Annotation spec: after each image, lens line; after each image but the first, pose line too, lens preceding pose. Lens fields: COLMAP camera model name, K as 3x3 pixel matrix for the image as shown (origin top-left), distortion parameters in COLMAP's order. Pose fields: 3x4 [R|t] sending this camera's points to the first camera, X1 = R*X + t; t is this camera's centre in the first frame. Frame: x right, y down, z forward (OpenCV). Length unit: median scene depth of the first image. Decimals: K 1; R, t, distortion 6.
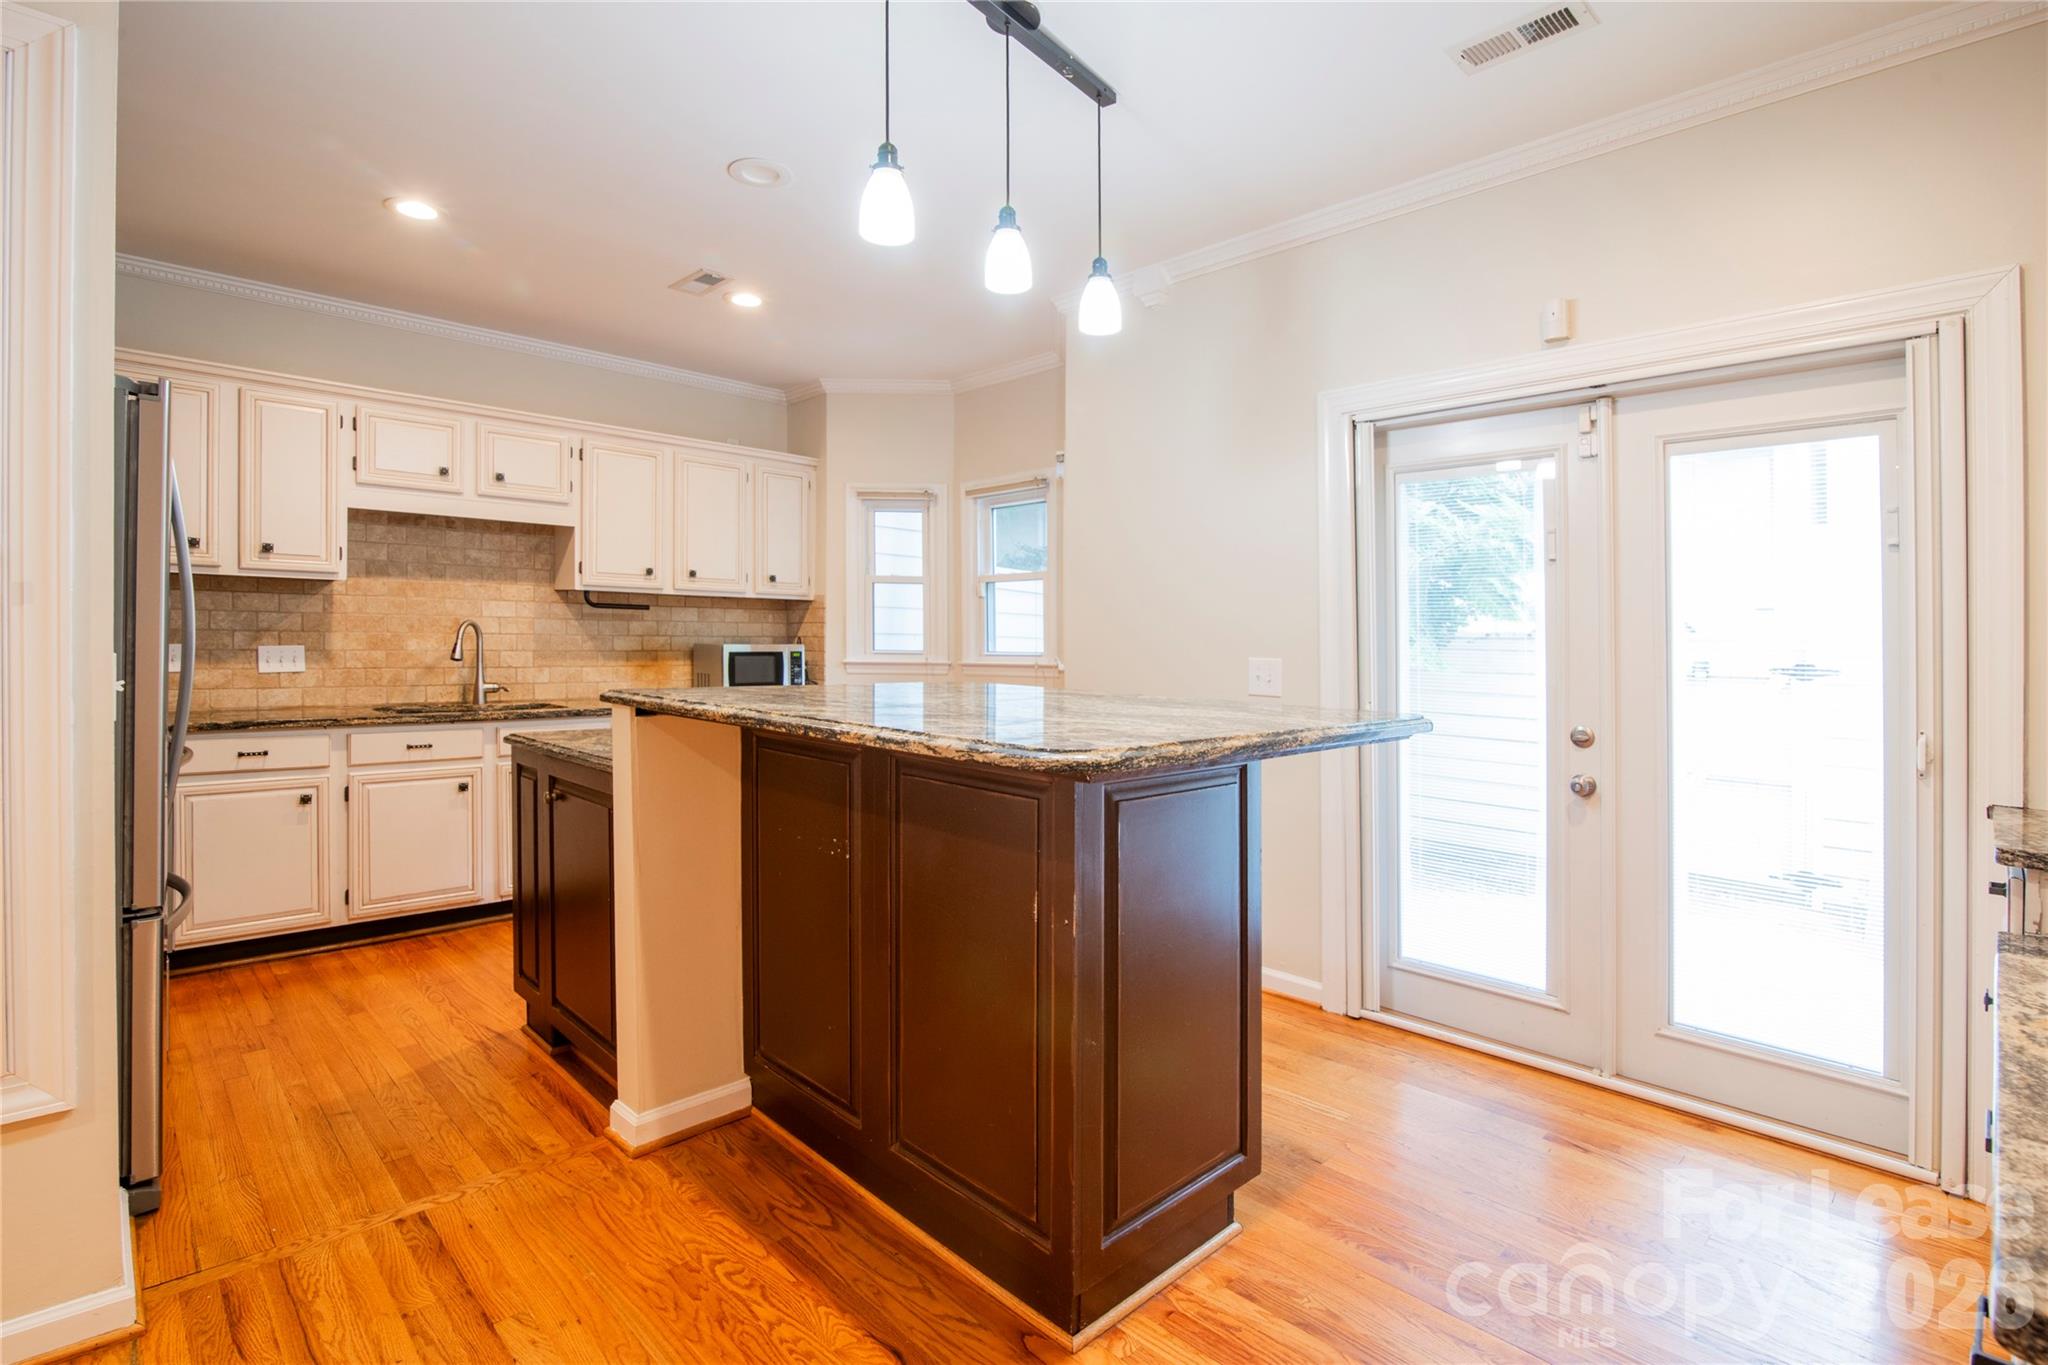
lens RADIAL K [[962.7, 0, 1030.8], [0, 962.7, 669.2], [0, 0, 1]] dist [-0.017754, -0.000621]
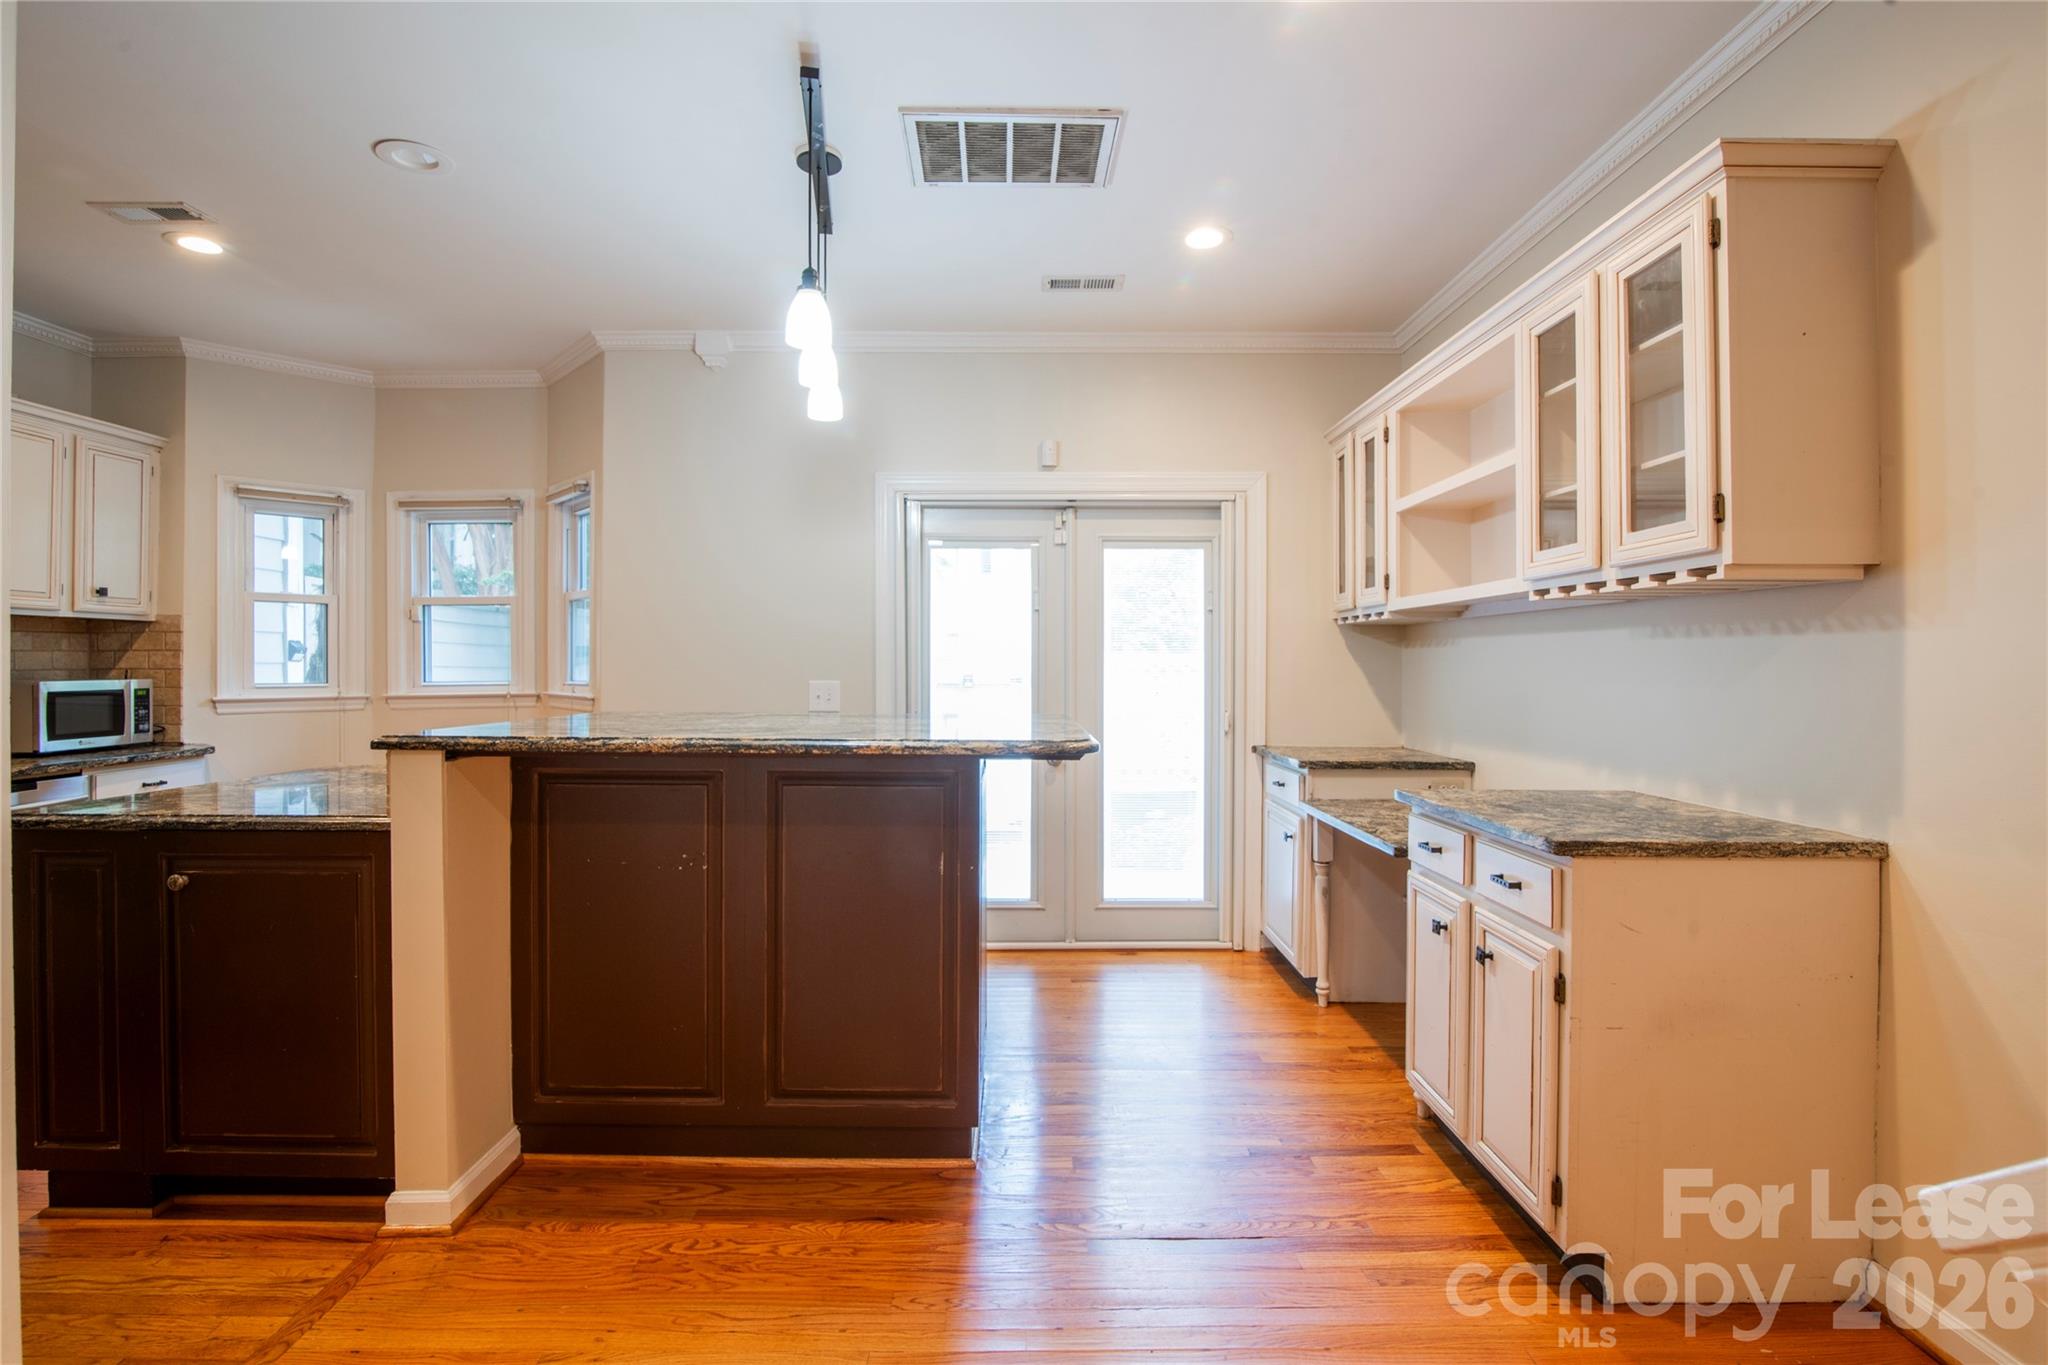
lens RADIAL K [[970.6, 0, 1017.0], [0, 970.6, 672.1], [0, 0, 1]] dist [-0.015030, -0.000238]
pose [[0.697820, -0.019263, 0.716014, -0.362905], [0.034174, 0.999395, -0.006419, -0.003359], [-0.715458, 0.028949, 0.698056, -0.027246]]
